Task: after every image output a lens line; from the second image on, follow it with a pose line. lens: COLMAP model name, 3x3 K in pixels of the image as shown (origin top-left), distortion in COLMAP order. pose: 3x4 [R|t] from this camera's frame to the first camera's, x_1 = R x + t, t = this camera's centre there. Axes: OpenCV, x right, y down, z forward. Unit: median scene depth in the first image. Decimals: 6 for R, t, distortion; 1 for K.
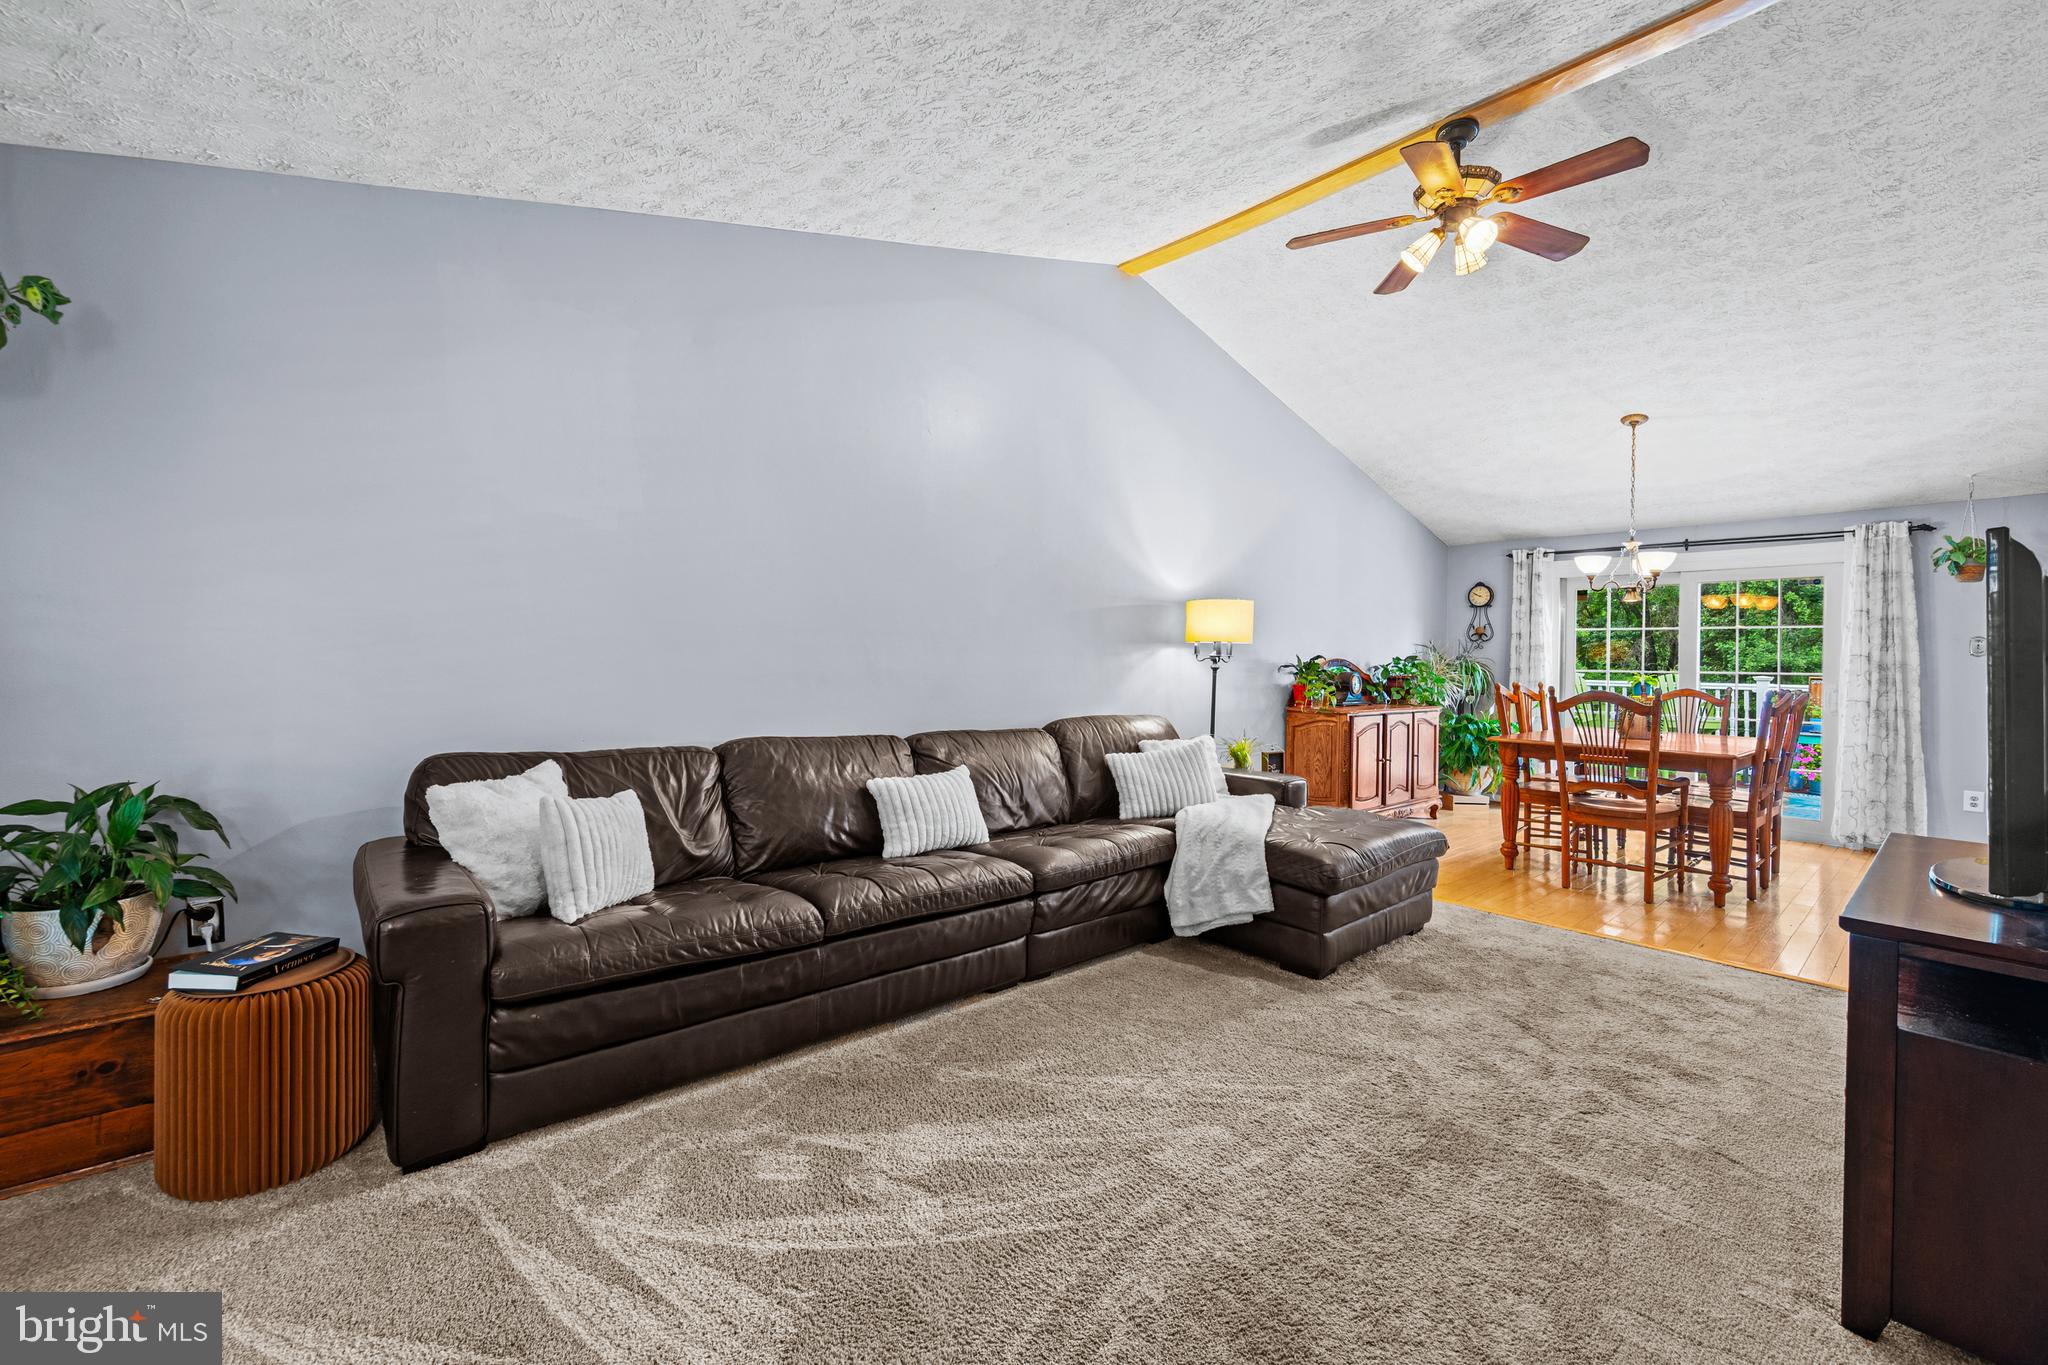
lens RADIAL K [[820.9, 0, 996.5], [0, 820.9, 662.9], [0, 0, 1]] dist [-0.004697, -0.000583]
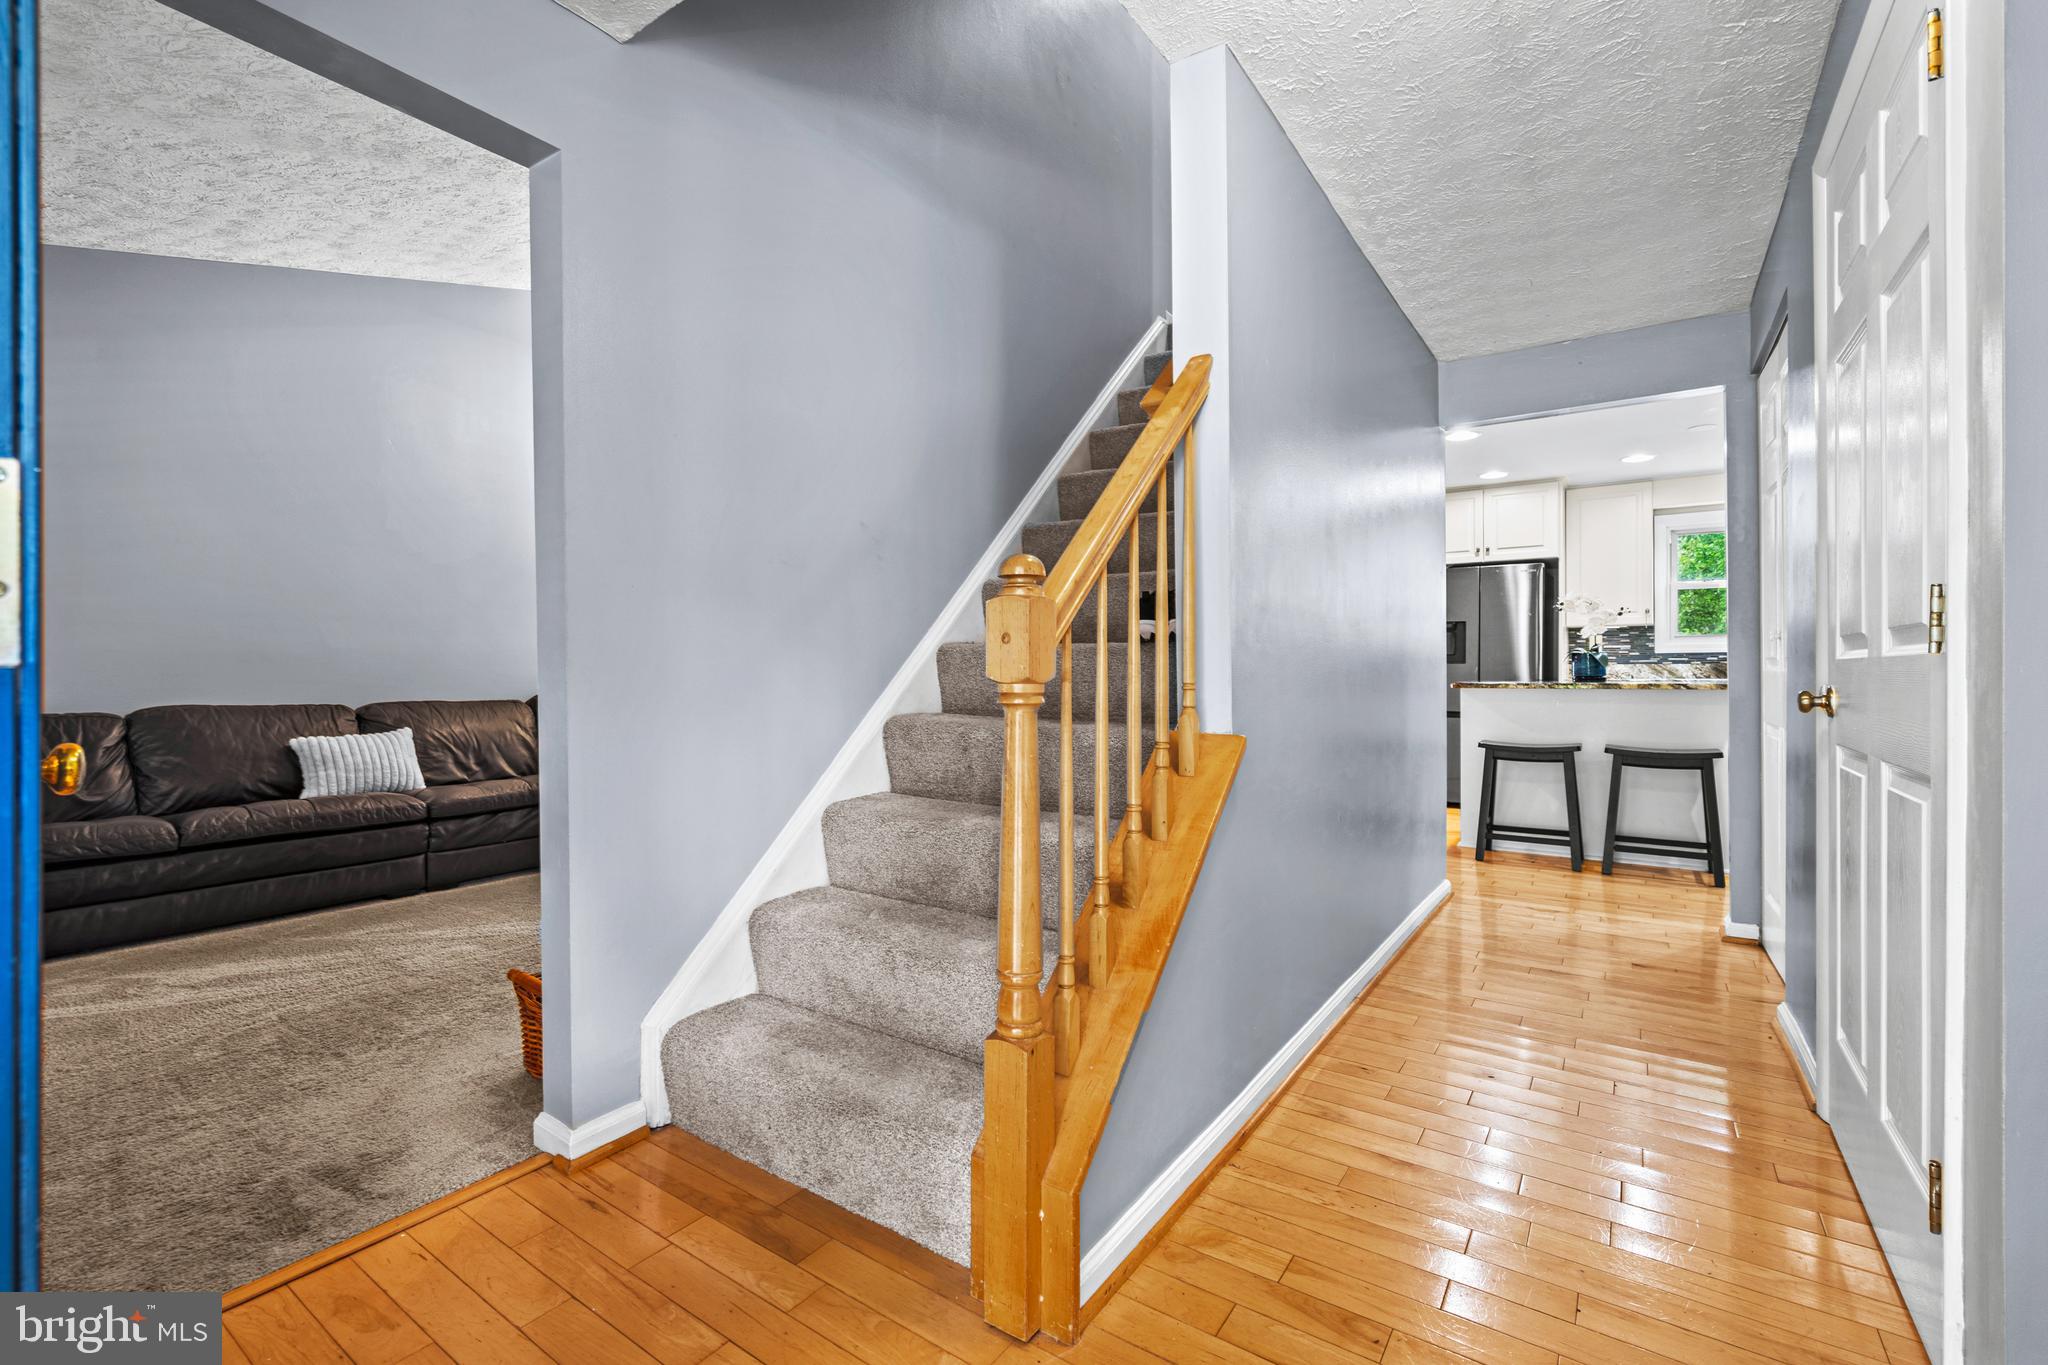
lens RADIAL K [[872.1, 0, 1010.3], [0, 872.1, 676.4], [0, 0, 1]] dist [-0.009264, 0.000181]
pose [[0.966909, -0.026965, 0.253692, 0.476812], [0.024302, 0.999612, 0.013625, 0.053434], [-0.253961, -0.007009, 0.967189, -0.427195]]
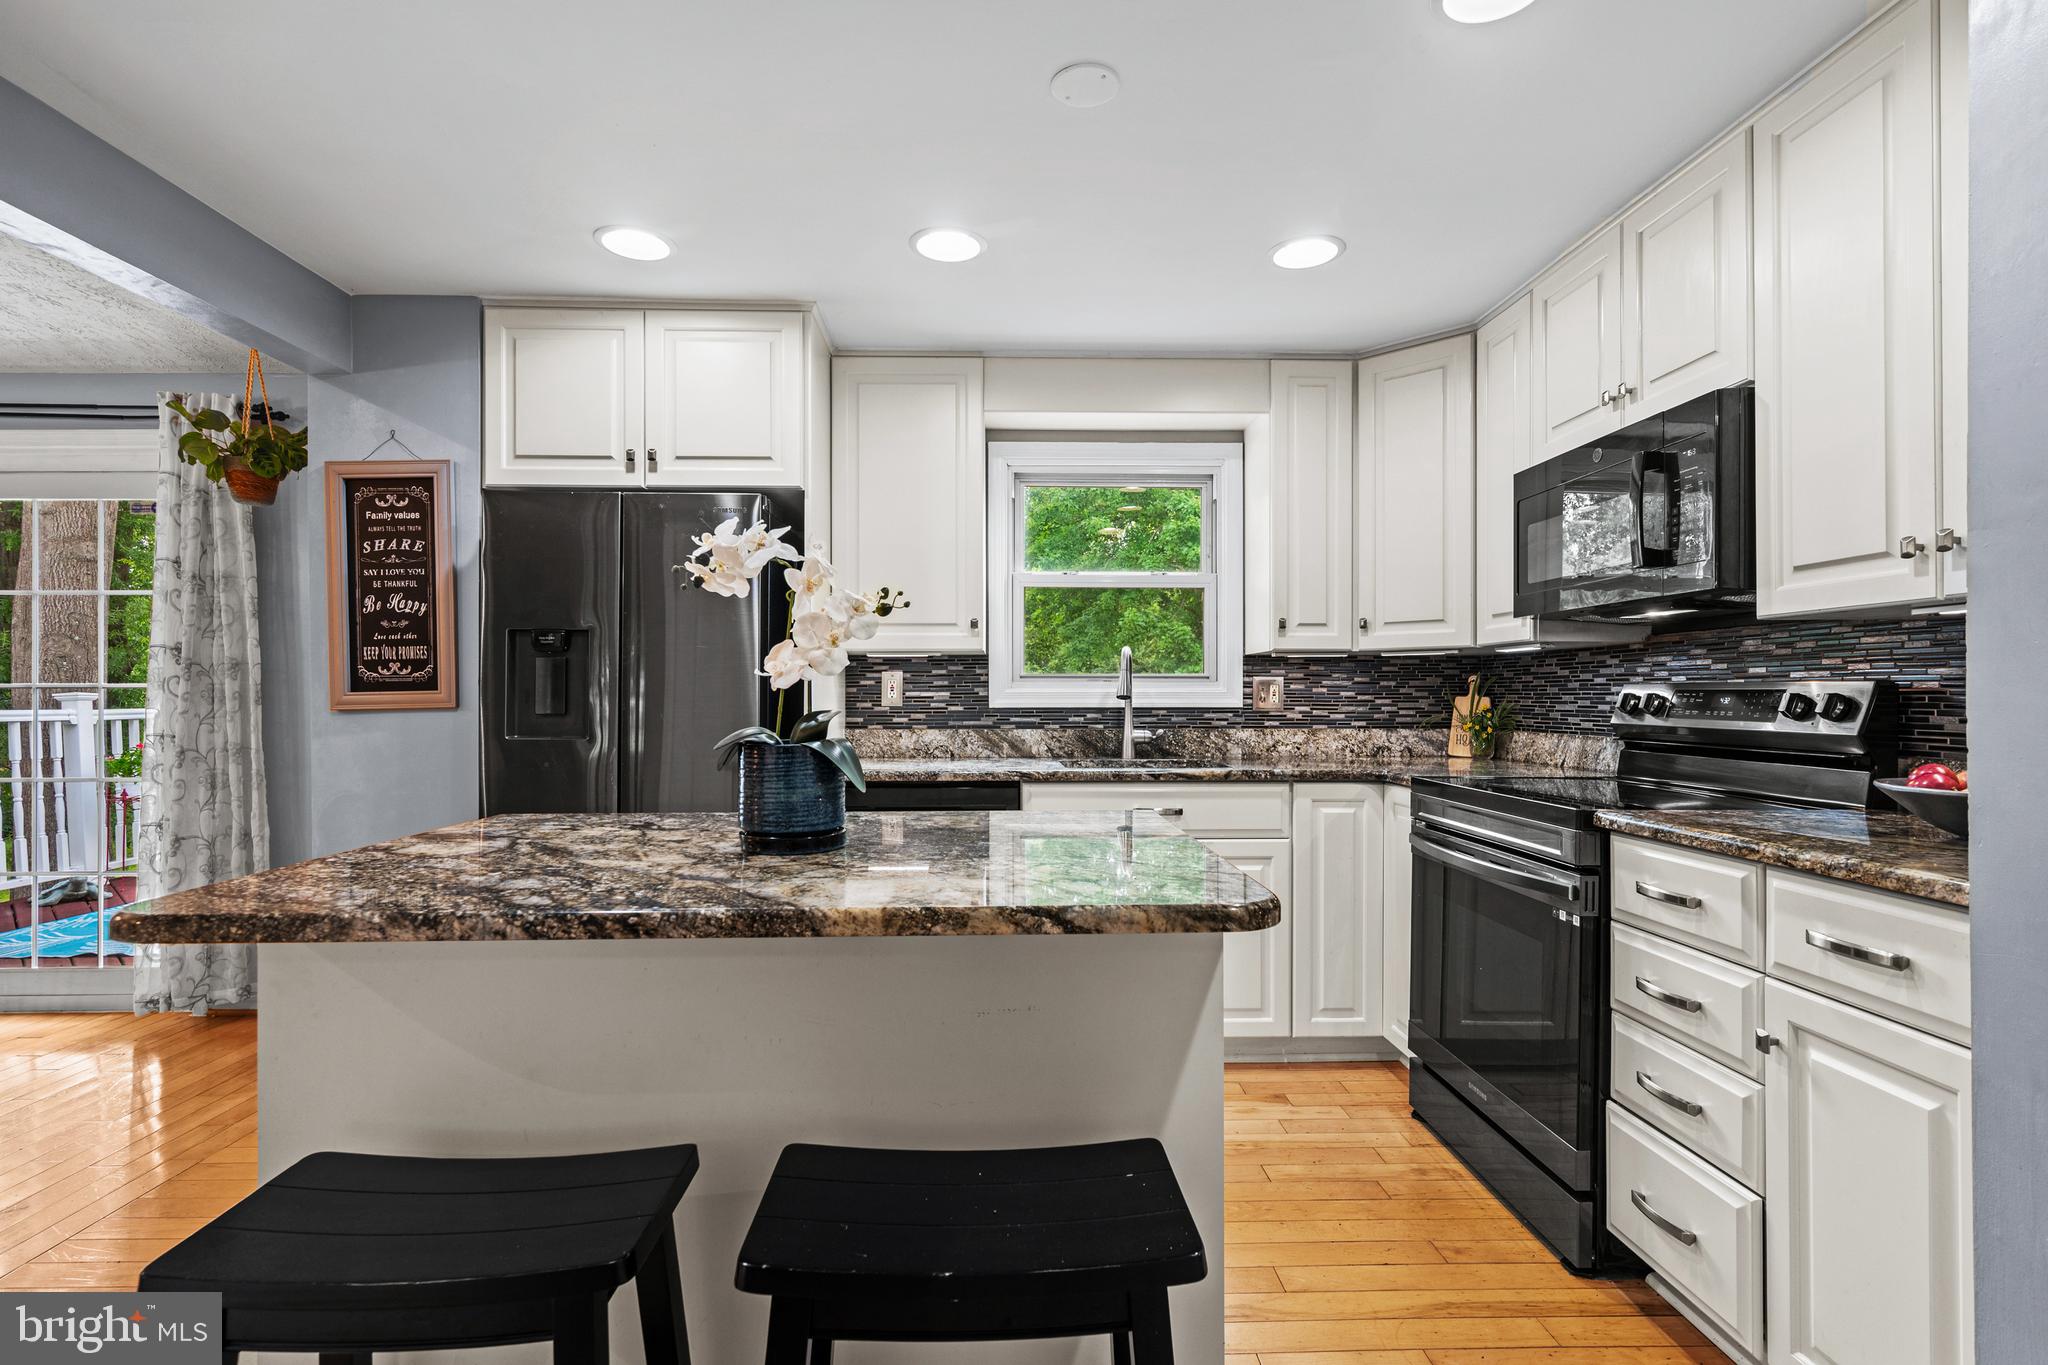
lens RADIAL K [[975.1, 0, 1022.8], [0, 975.1, 693.4], [0, 0, 1]] dist [0.000756, 0.000095]
pose [[0.609436, -0.018754, 0.792614, 1.428638], [0.016096, 0.999807, 0.011281, 0.035453], [-0.792672, 0.005883, 0.609620, 0.313885]]
